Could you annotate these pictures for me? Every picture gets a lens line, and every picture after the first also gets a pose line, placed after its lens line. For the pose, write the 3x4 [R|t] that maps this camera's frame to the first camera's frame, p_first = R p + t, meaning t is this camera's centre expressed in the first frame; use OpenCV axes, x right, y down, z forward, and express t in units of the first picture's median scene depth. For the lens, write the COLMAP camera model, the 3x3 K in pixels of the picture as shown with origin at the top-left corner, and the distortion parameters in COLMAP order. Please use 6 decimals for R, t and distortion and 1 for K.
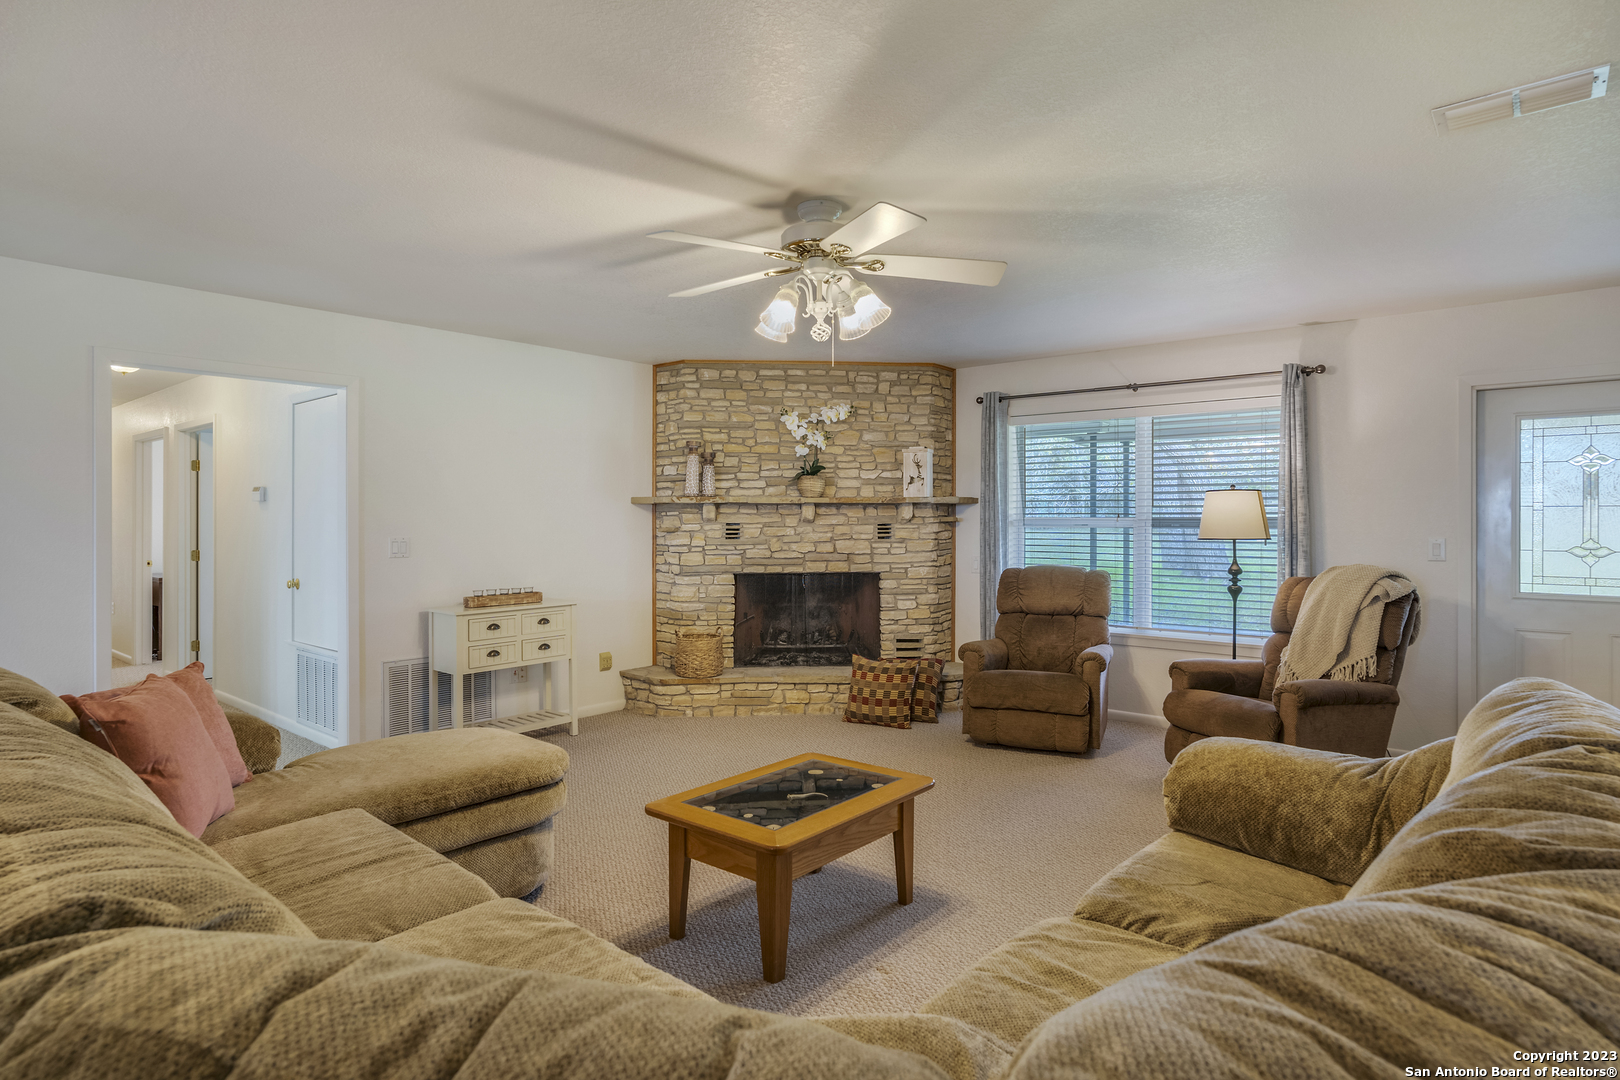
lens RADIAL K [[916.1, 0, 811.6], [0, 916.1, 498.9], [0, 0, 1]] dist [-0.001498, -0.000201]
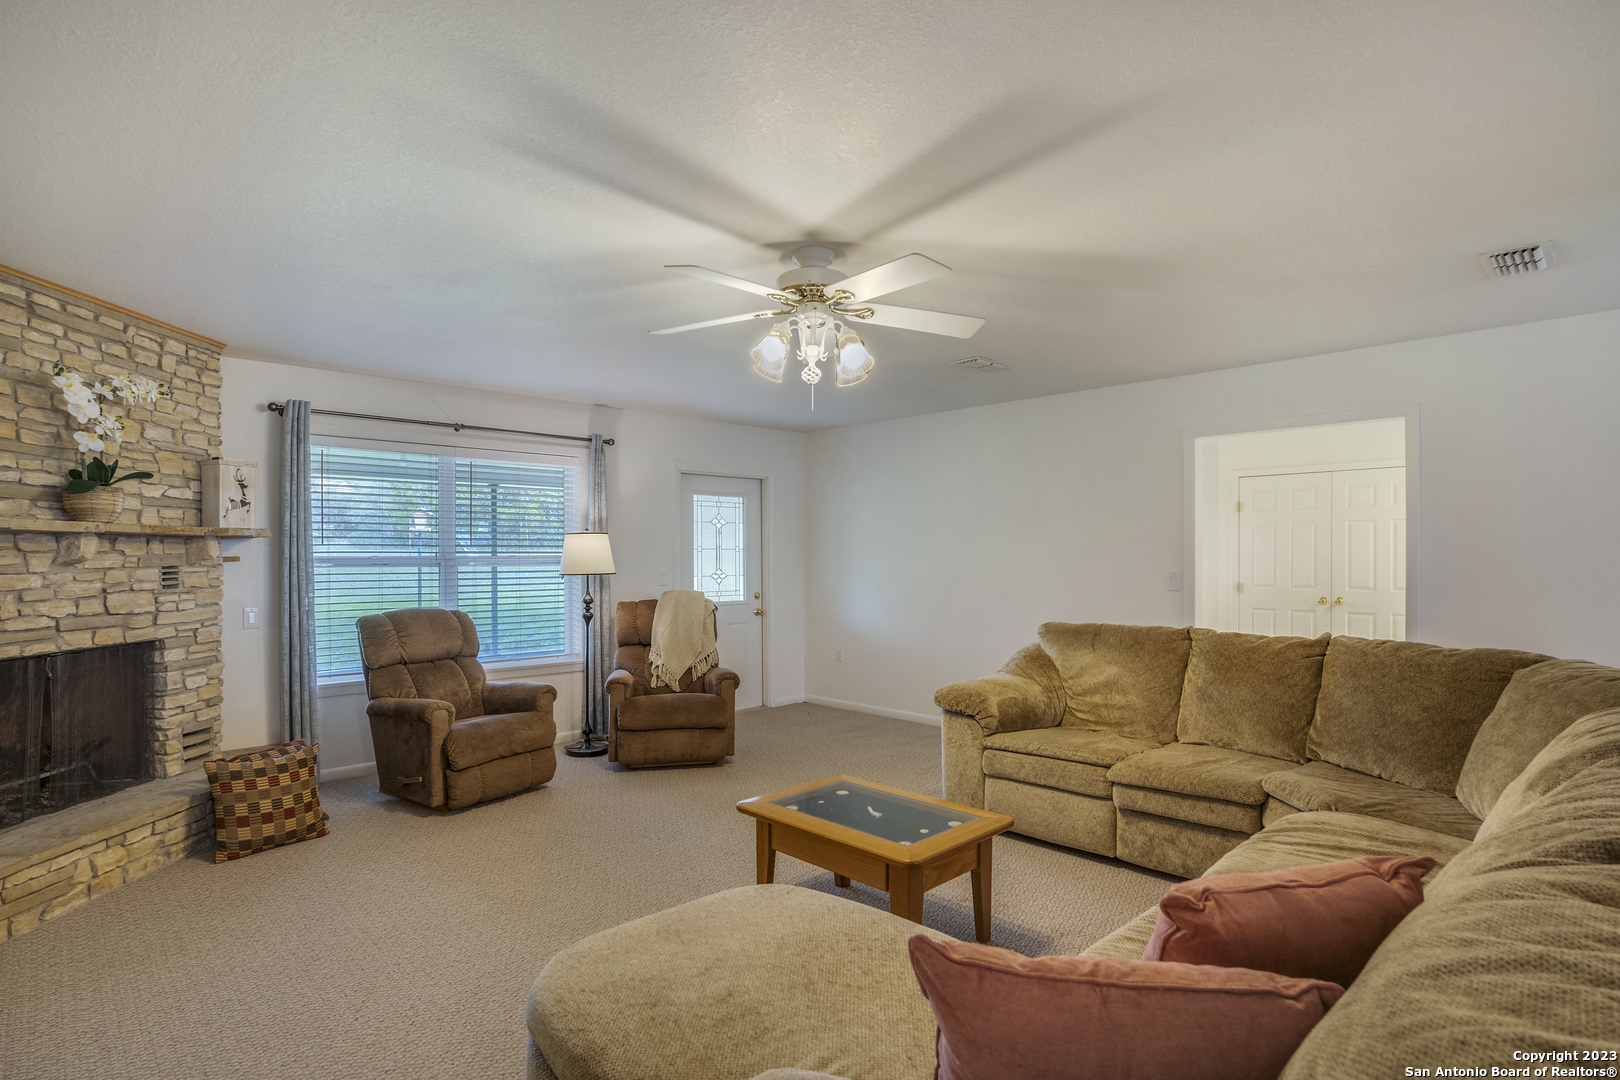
lens RADIAL K [[845.2, 0, 815.9], [0, 845.2, 549.3], [0, 0, 1]] dist [-0.029312, 0.016990]
pose [[0.094087, 0.007856, 0.995533, -0.489067], [-0.018792, 0.999805, -0.006113, 0.009859], [-0.995387, -0.018133, 0.094217, 0.475208]]
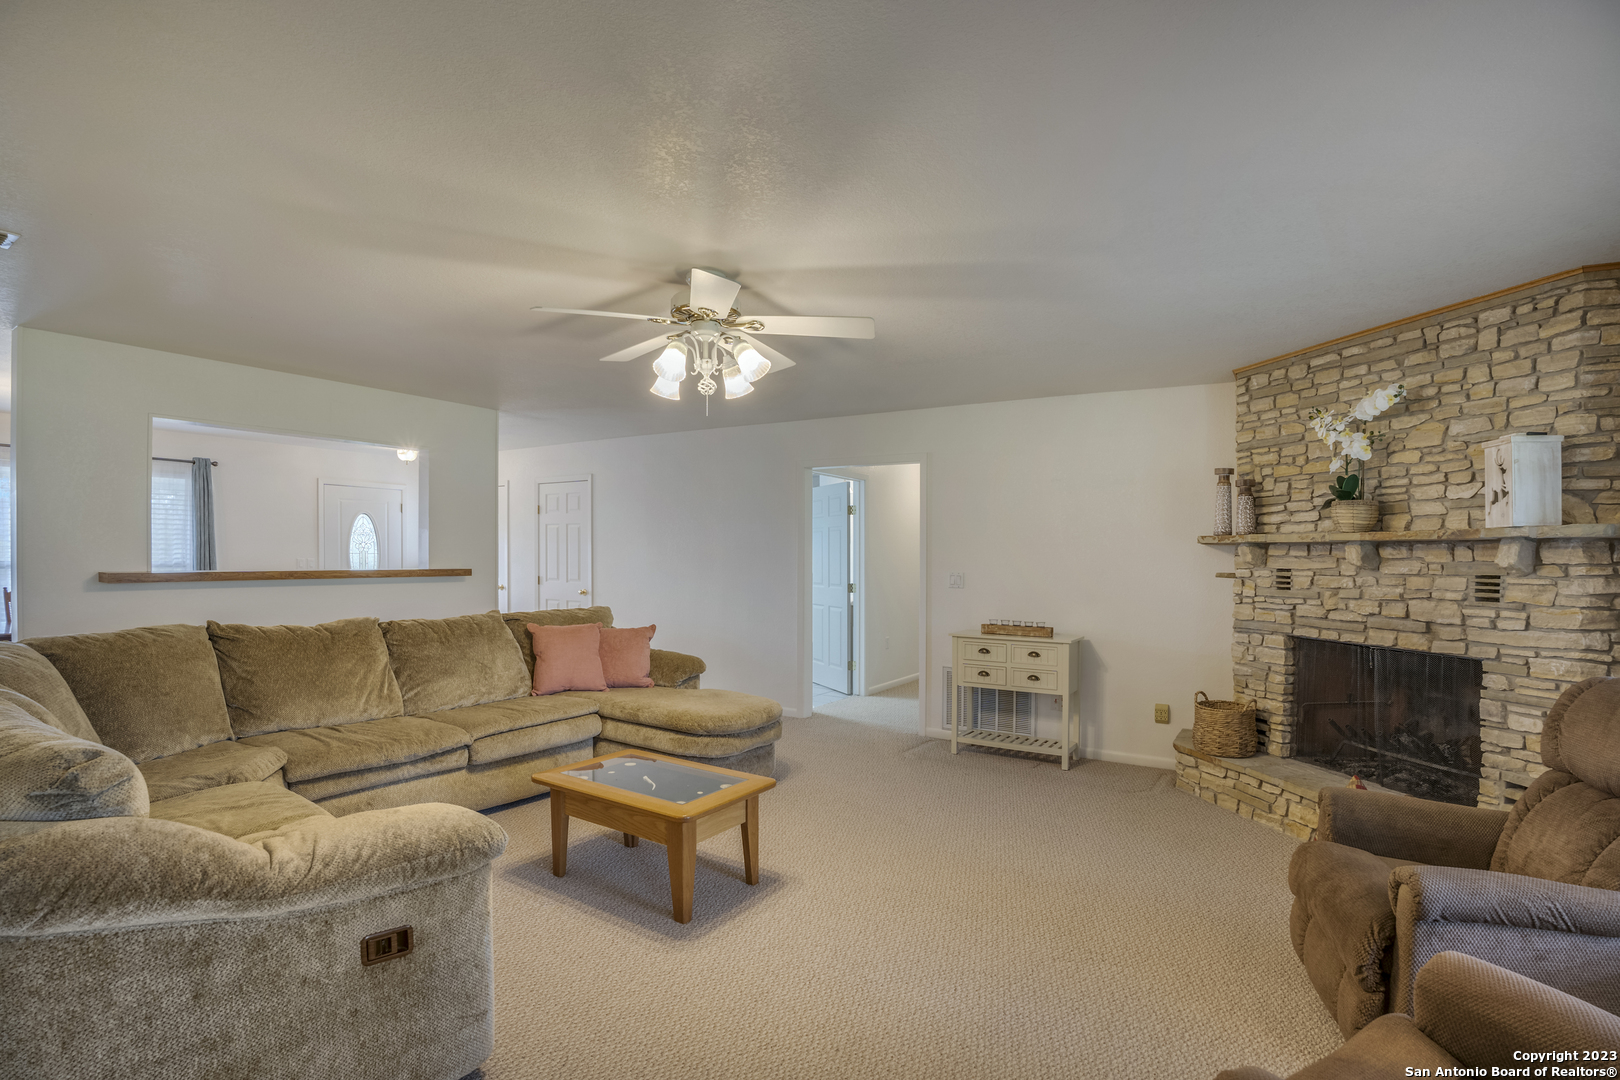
lens RADIAL K [[783.4, 0, 810.0], [0, 783.4, 540.0], [0, 0, 1]] dist [-0.034938, 0.000802]
pose [[0.139121, -0.014977, -0.990162, 0.496396], [0.006669, 0.999877, -0.014186, 0.008994], [0.990253, -0.004630, 0.139204, 0.517784]]
